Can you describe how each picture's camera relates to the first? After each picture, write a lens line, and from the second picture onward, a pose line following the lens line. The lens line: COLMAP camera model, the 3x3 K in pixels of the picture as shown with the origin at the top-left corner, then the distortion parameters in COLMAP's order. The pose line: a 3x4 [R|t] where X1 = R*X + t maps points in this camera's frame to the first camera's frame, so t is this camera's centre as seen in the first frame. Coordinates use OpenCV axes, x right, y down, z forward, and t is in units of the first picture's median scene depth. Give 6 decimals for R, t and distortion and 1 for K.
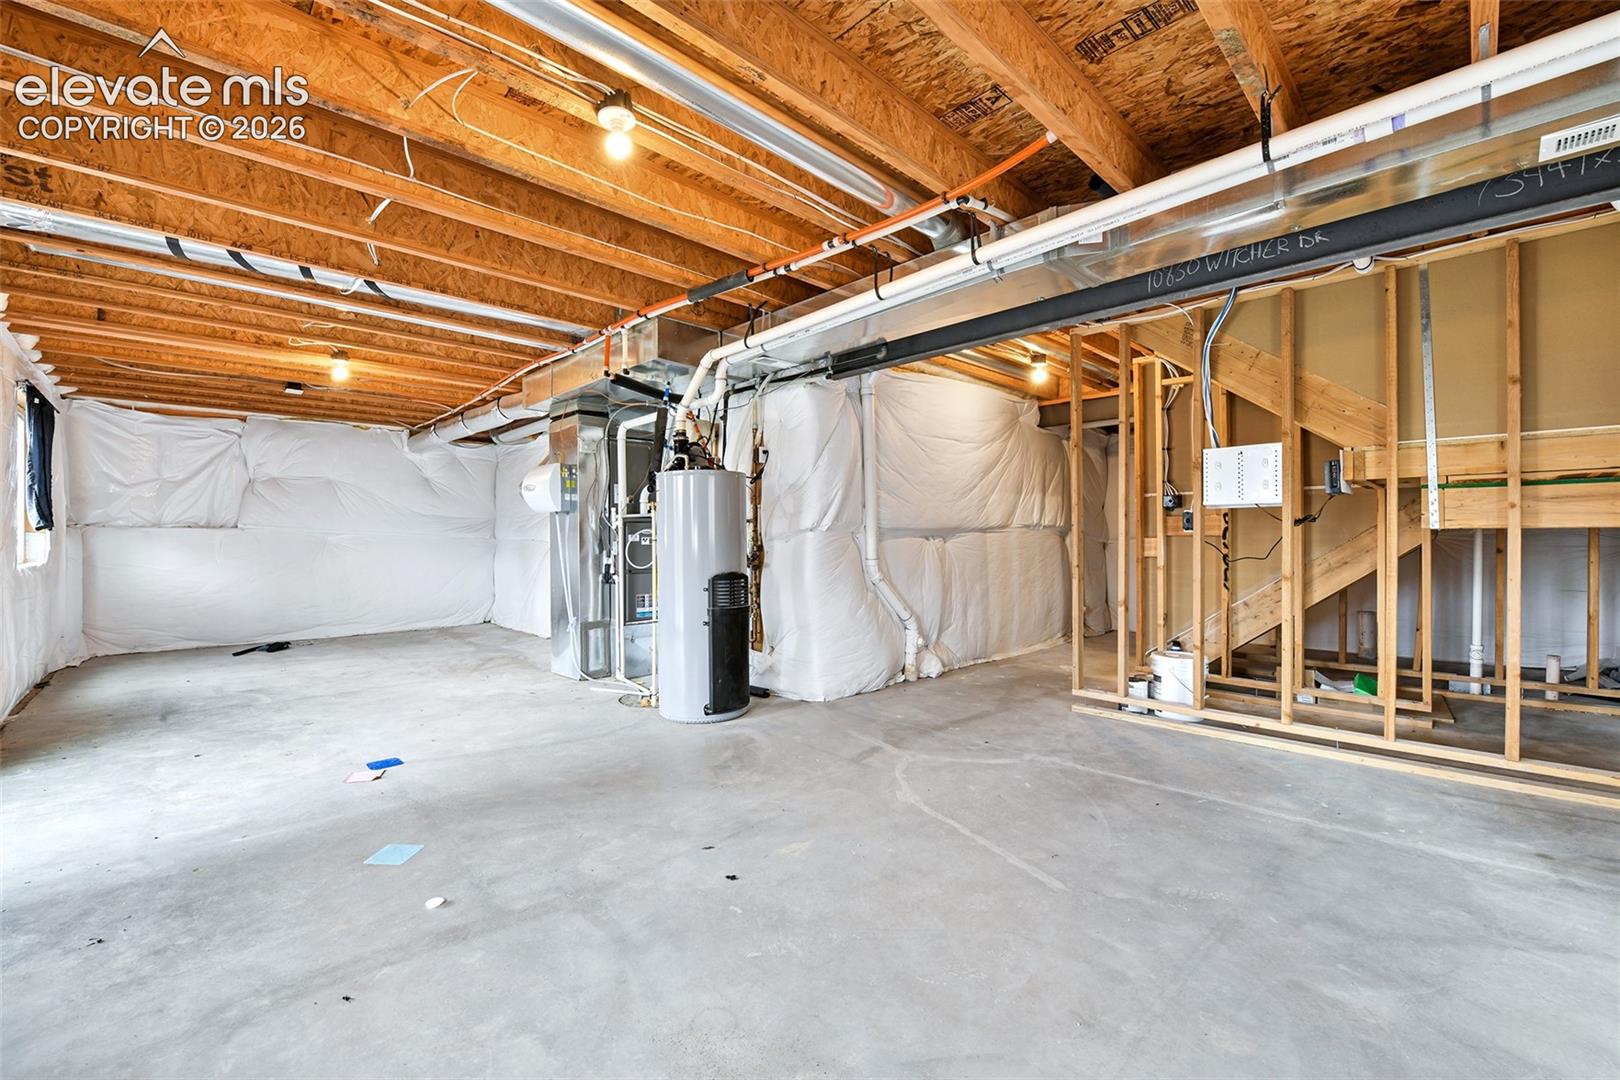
lens RADIAL K [[649.4, 0, 806.1], [0, 649.4, 533.8], [0, 0, 1]] dist [-0.018791, -0.000128]
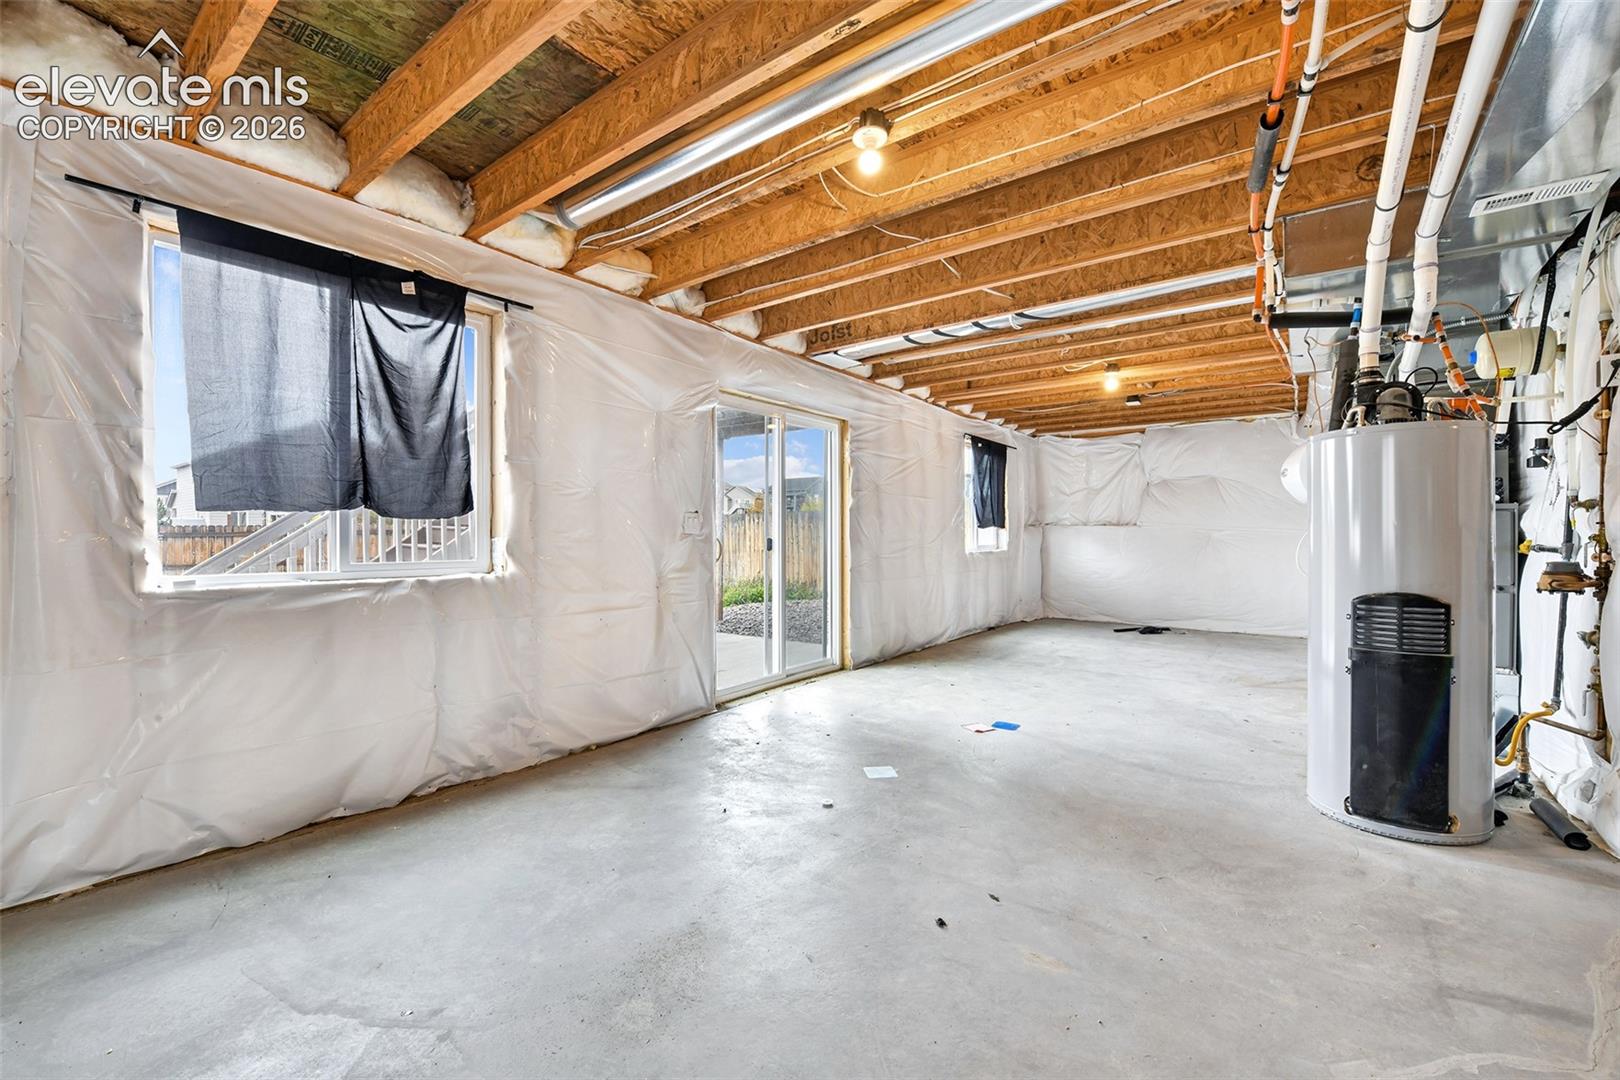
lens RADIAL K [[666.0, 0, 797.3], [0, 666.0, 543.1], [0, 0, 1]] dist [-0.019940, -0.000228]
pose [[0.148438, 0.016768, -0.988780, 0.393493], [0.002366, 0.999847, 0.017311, 0.001549], [0.988919, -0.004909, 0.148376, 0.364103]]
